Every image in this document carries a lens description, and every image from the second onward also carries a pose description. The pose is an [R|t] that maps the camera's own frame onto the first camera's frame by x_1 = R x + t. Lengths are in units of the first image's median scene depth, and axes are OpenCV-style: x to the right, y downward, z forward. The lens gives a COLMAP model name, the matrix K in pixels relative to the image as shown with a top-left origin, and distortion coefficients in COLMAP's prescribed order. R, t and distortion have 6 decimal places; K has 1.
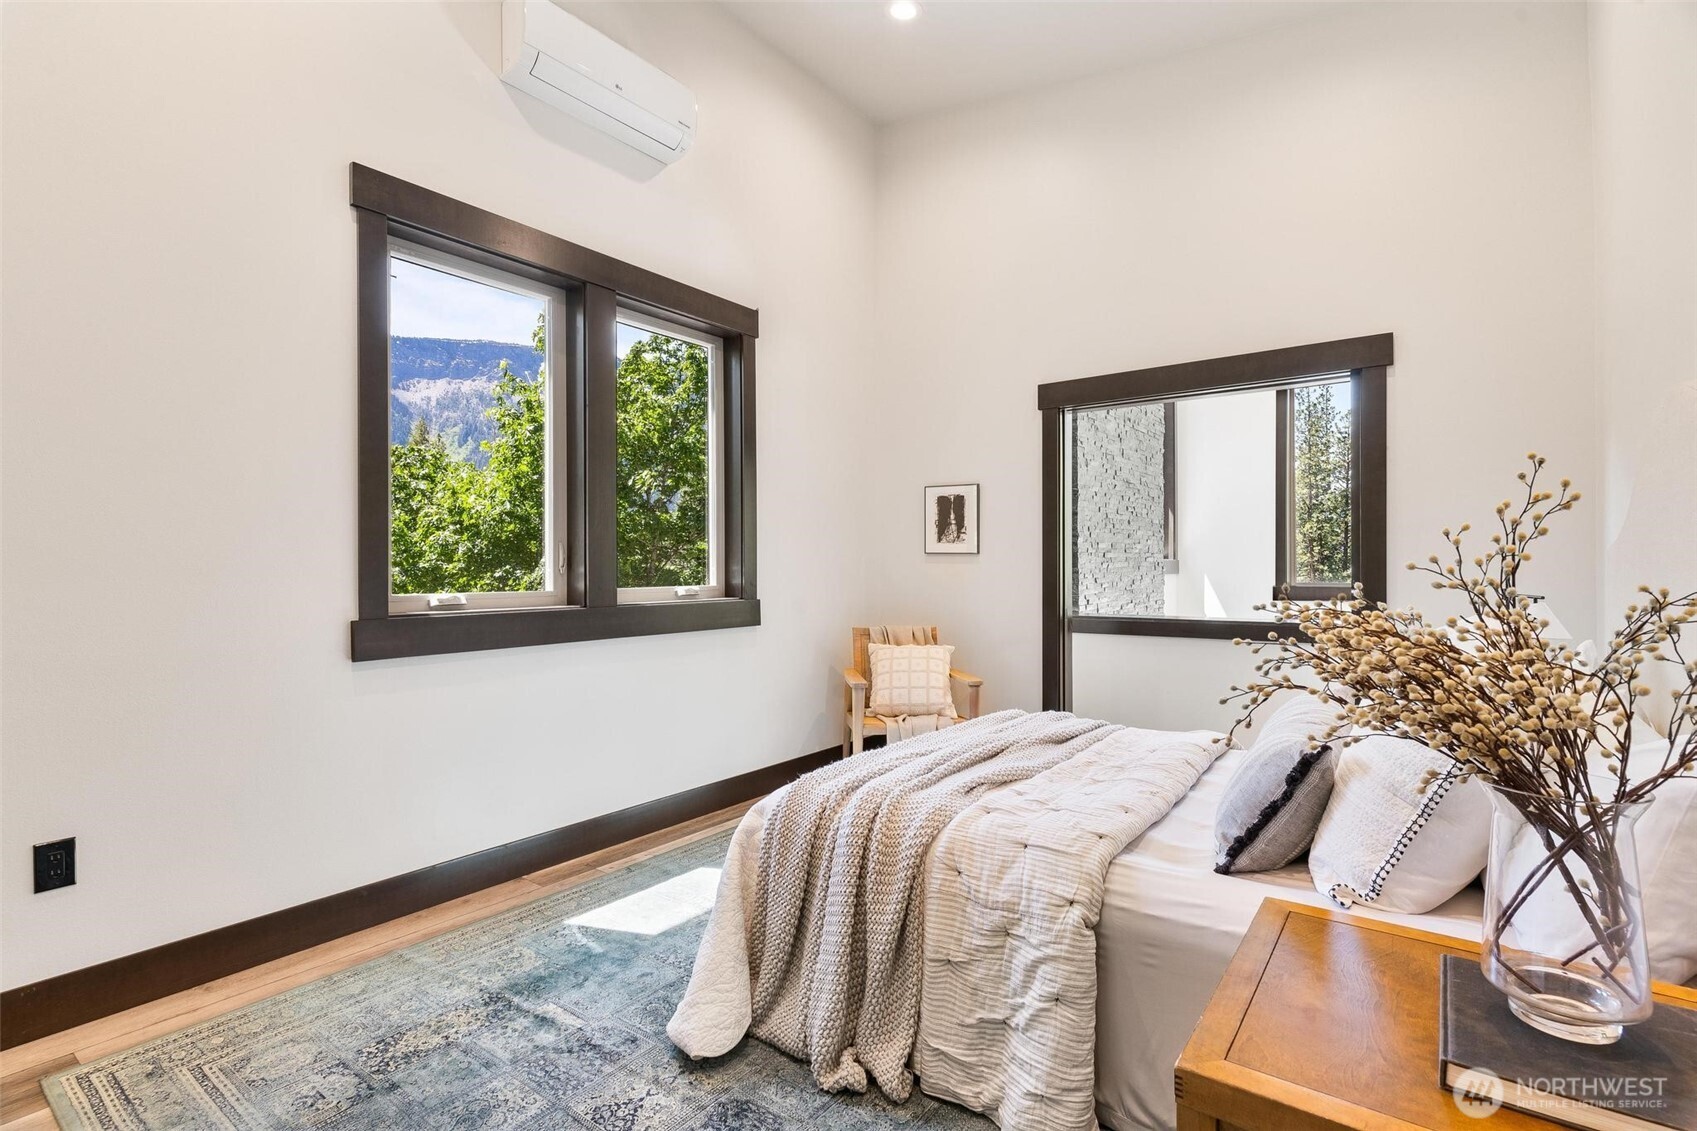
lens RADIAL K [[823.2, 0, 771.2], [0, 823.2, 587.3], [0, 0, 1]] dist [0.018444, -0.004032]
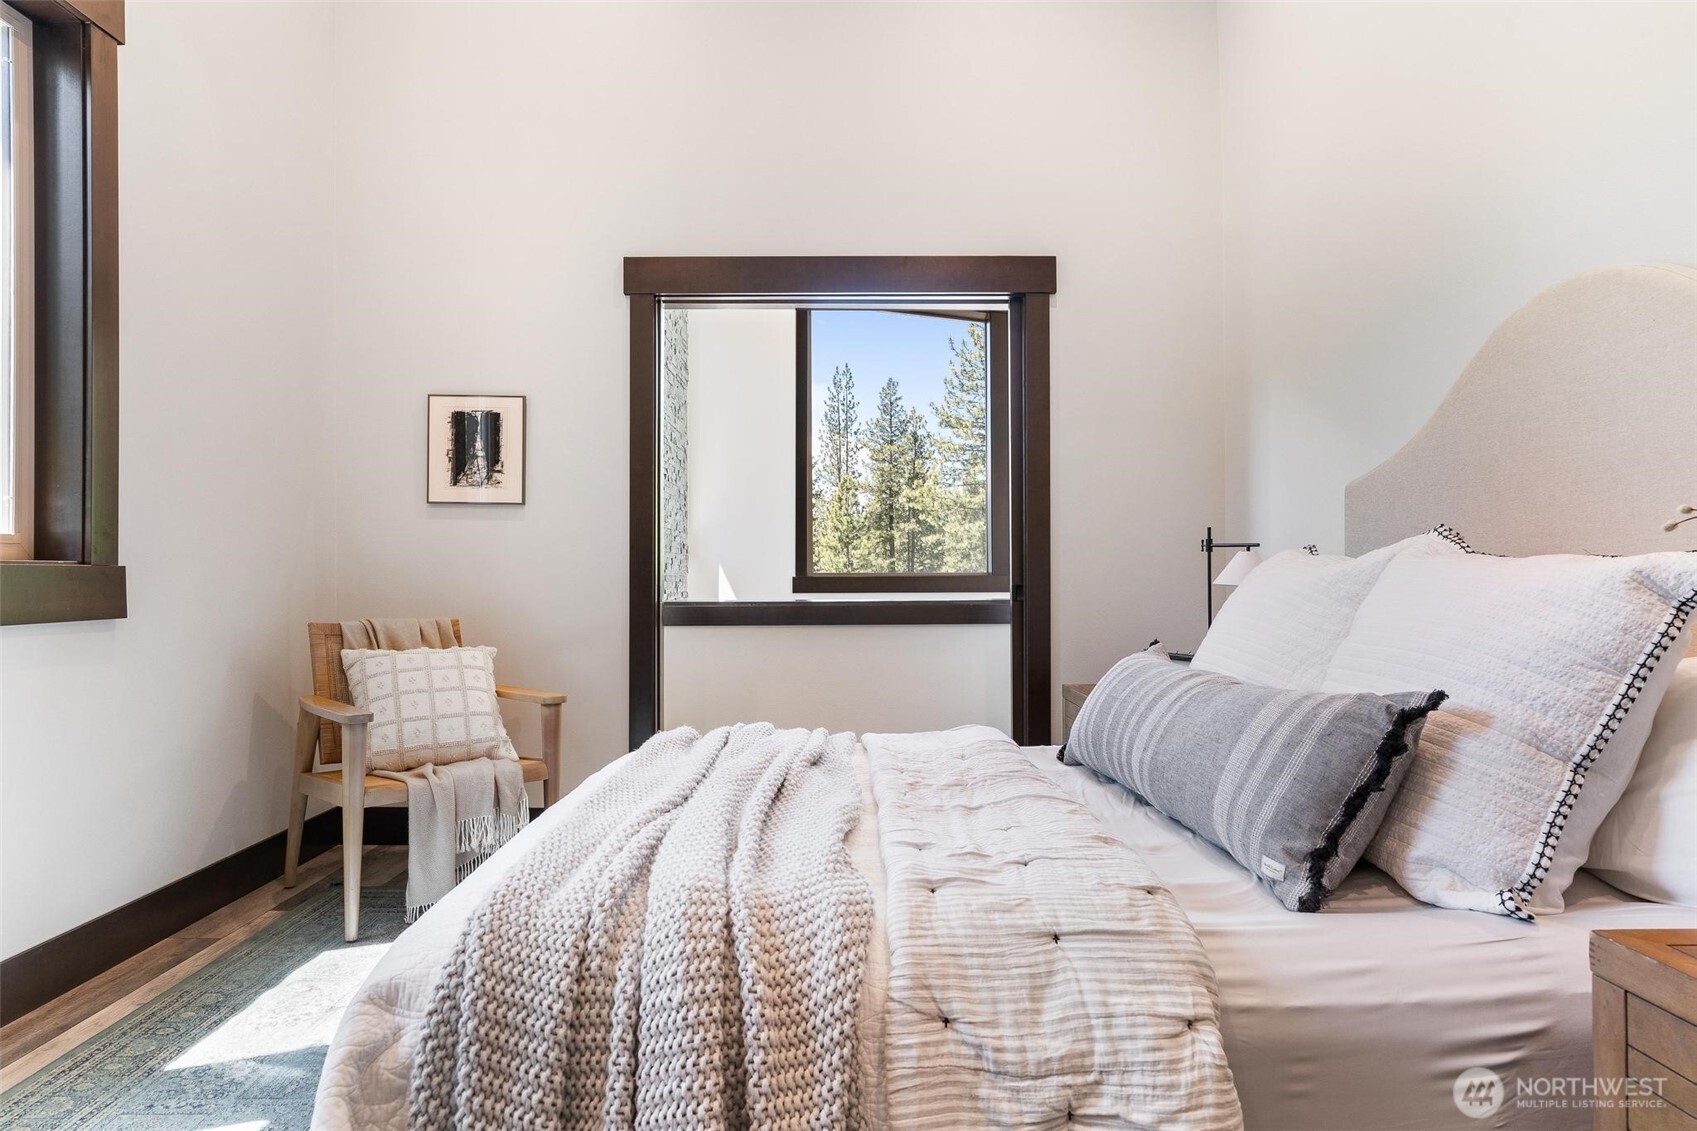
lens RADIAL K [[1033.8, 0, 851.1], [0, 1033.8, 580.3], [0, 0, 1]] dist [0.006335, -0.002208]
pose [[0.755838, 0.006133, 0.654730, -0.095919], [0.007988, 0.999795, -0.018587, 0.040085], [-0.654710, 0.019279, 0.755634, 0.243710]]
